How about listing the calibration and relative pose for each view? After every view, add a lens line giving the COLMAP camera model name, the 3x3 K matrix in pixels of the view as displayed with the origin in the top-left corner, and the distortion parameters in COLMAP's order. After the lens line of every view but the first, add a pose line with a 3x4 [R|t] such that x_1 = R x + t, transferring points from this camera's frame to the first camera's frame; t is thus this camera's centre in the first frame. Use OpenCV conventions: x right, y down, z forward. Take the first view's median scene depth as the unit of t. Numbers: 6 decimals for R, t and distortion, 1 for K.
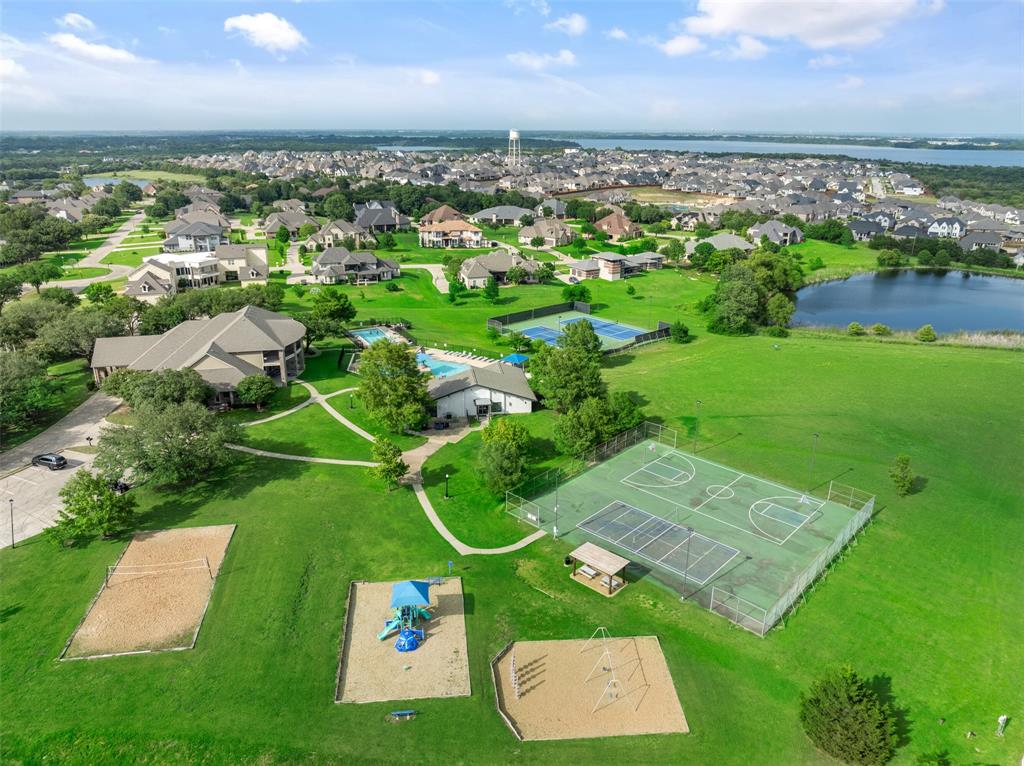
lens RADIAL K [[724.4, 0, 512.0], [0, 724.4, 383.0], [0, 0, 1]] dist [0.001025, 0.000057]
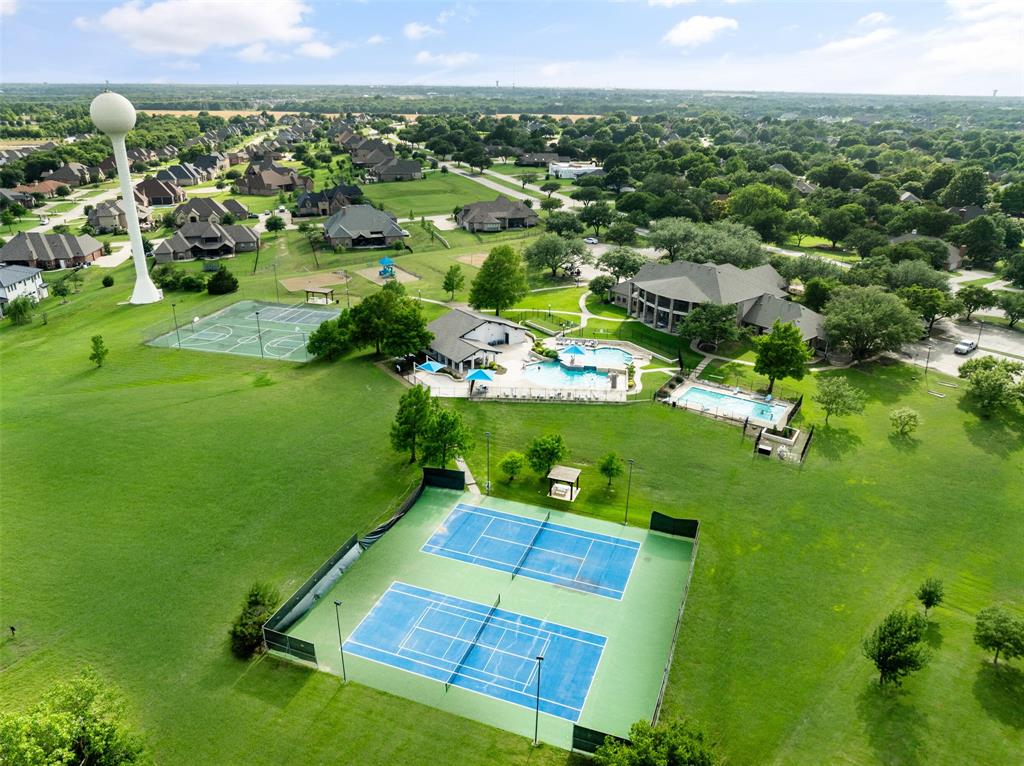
lens RADIAL K [[724.4, 0, 512.0], [0, 724.4, 383.0], [0, 0, 1]] dist [0.001025, 0.000057]
pose [[-0.893469, 0.157216, -0.420708, 0.353093], [-0.155679, 0.770244, 0.618456, -0.603482], [0.421279, 0.618067, -0.663714, 1.797783]]
